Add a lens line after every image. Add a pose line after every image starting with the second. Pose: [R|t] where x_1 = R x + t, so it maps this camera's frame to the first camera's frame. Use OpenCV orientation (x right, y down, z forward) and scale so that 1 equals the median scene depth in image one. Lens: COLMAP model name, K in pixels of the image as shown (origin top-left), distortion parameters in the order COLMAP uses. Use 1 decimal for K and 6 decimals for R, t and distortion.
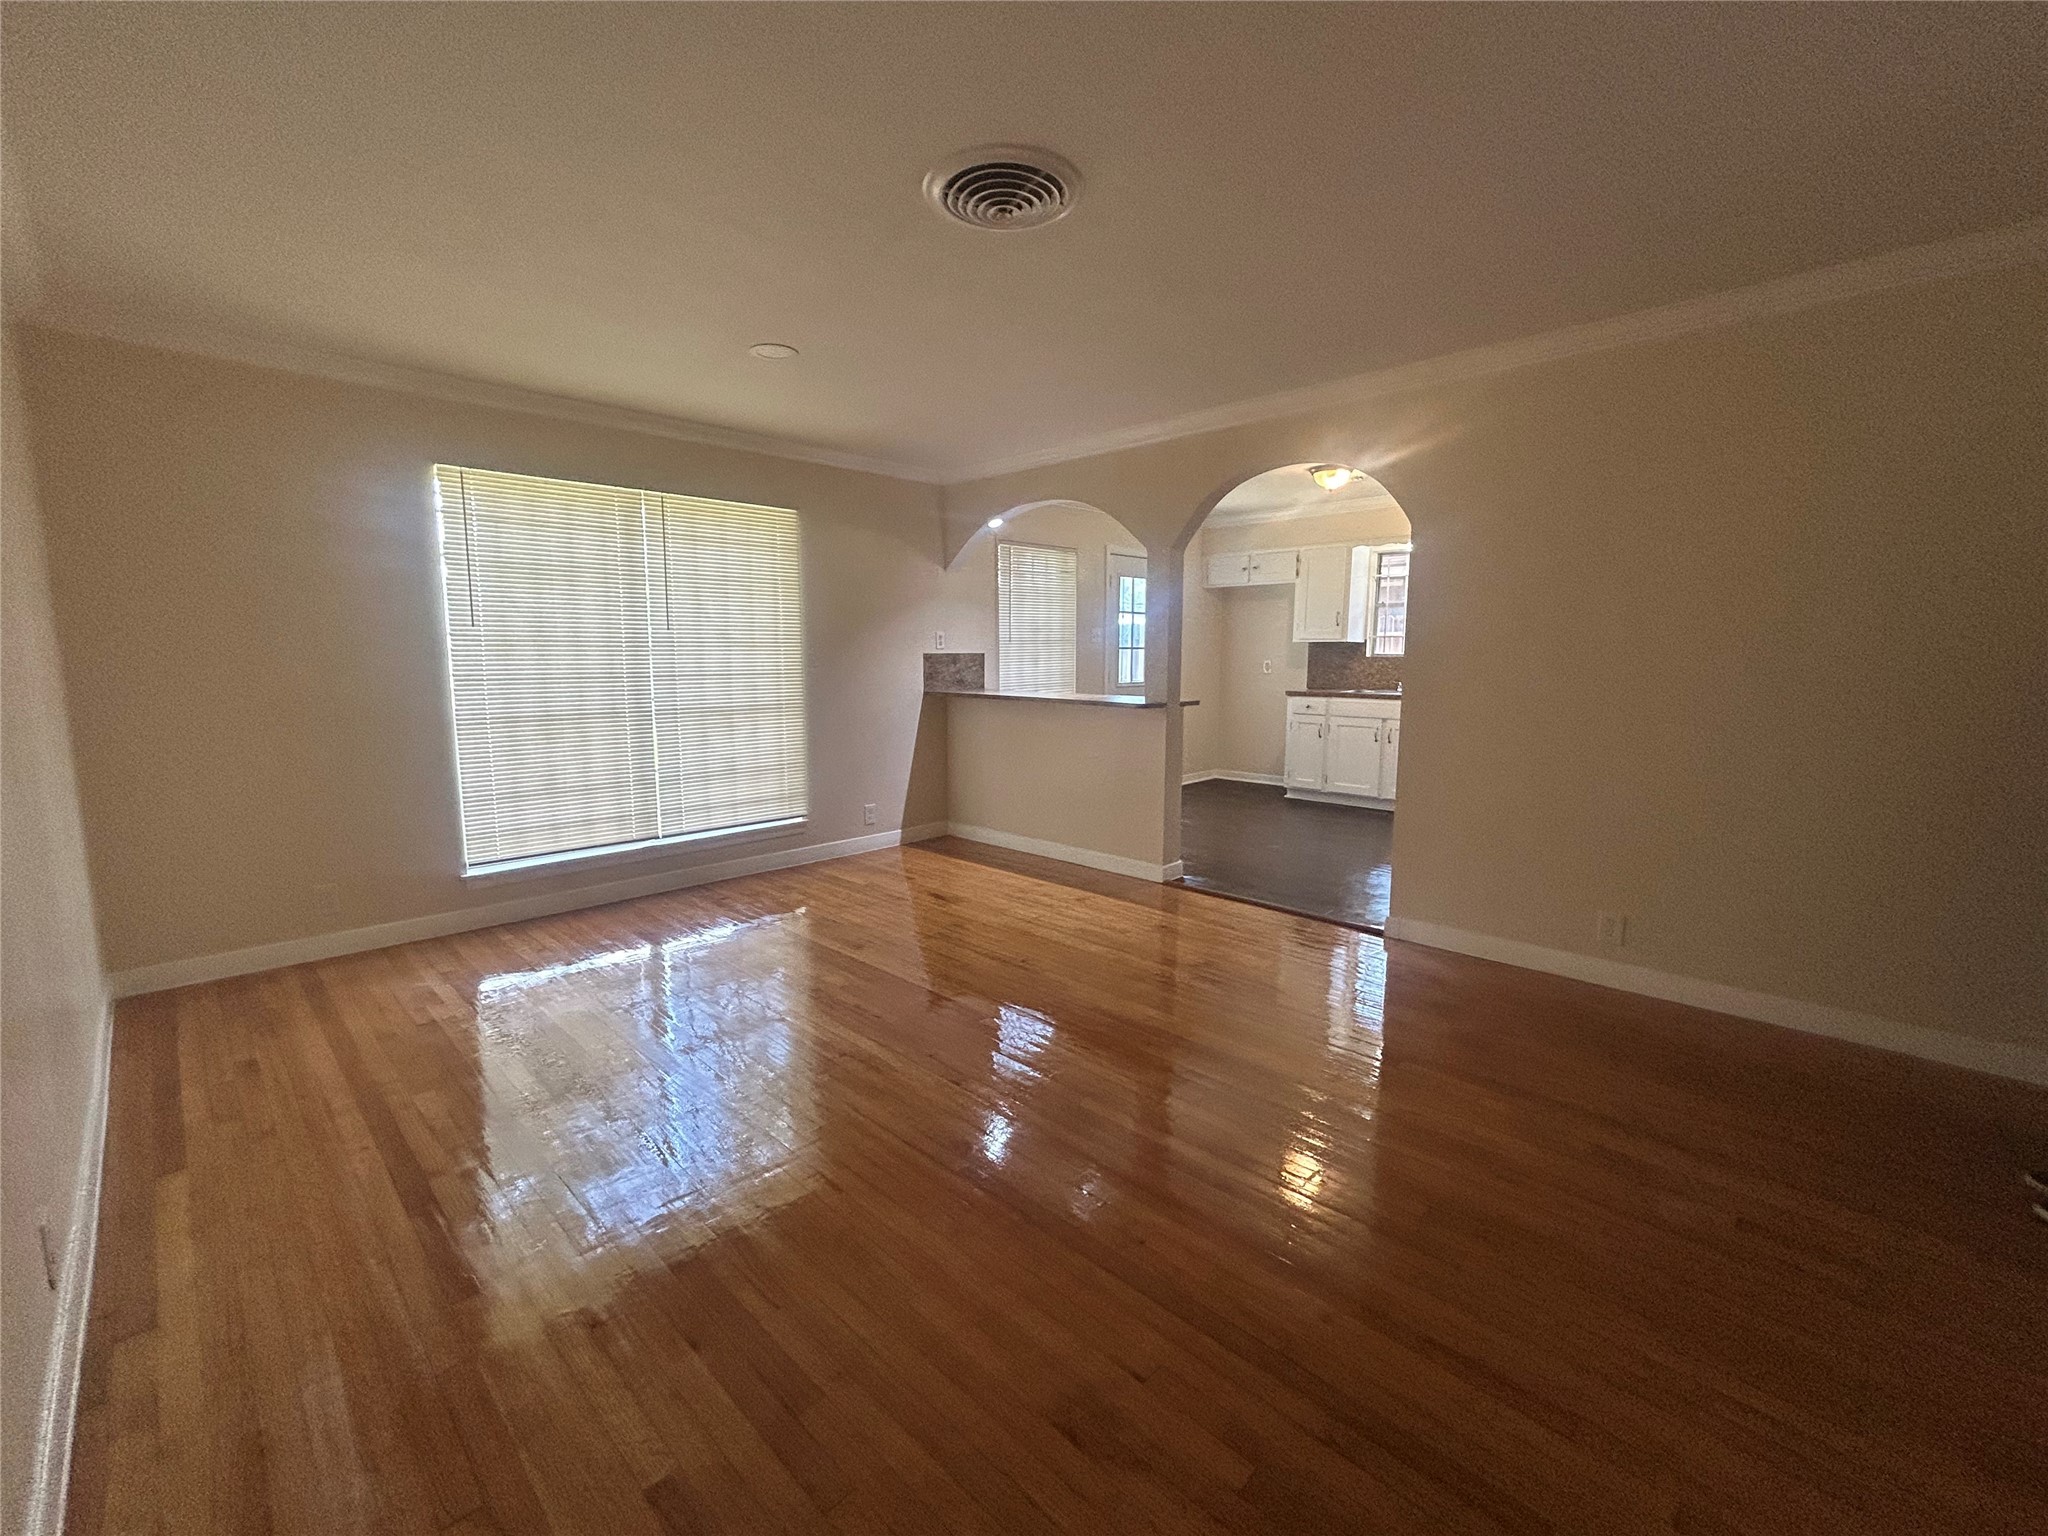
lens RADIAL K [[823.8, 0, 1024.0], [0, 823.8, 768.0], [0, 0, 1]] dist [-0.002255, -0.000166]
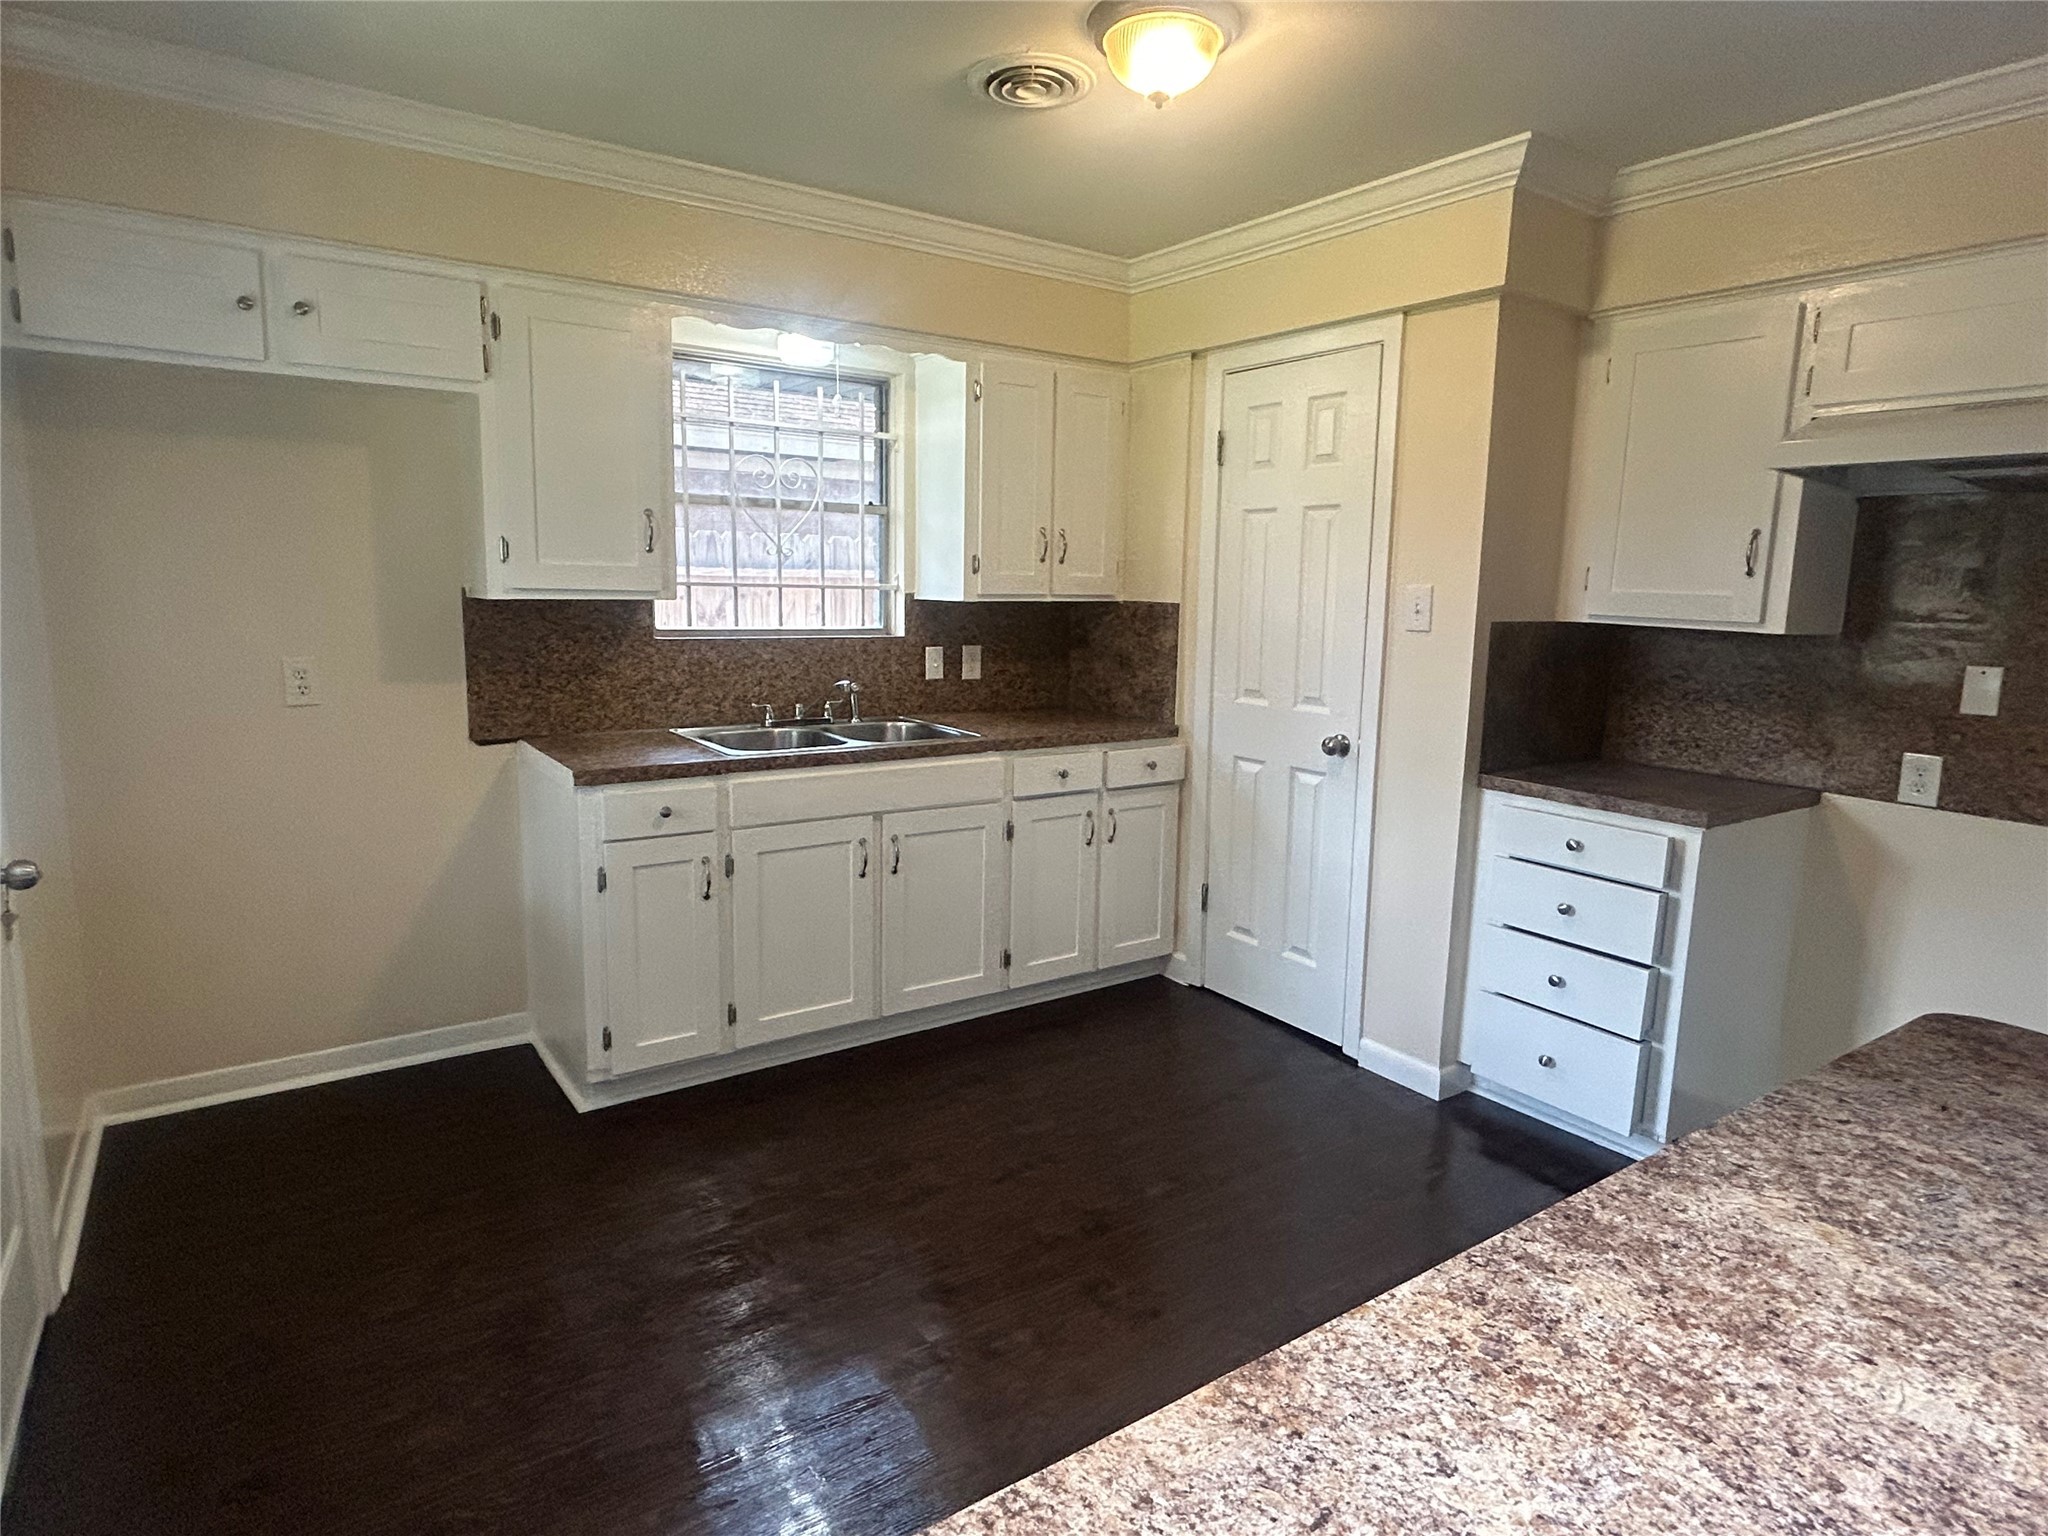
lens RADIAL K [[1161.4, 0, 1024.0], [0, 1161.4, 768.0], [0, 0, 1]] dist [-0.001838, 0.000045]
pose [[0.190981, -0.154905, 0.969294, -0.050274], [0.118530, 0.983883, 0.133882, -0.129148], [-0.974411, 0.089322, 0.206263, 0.749023]]
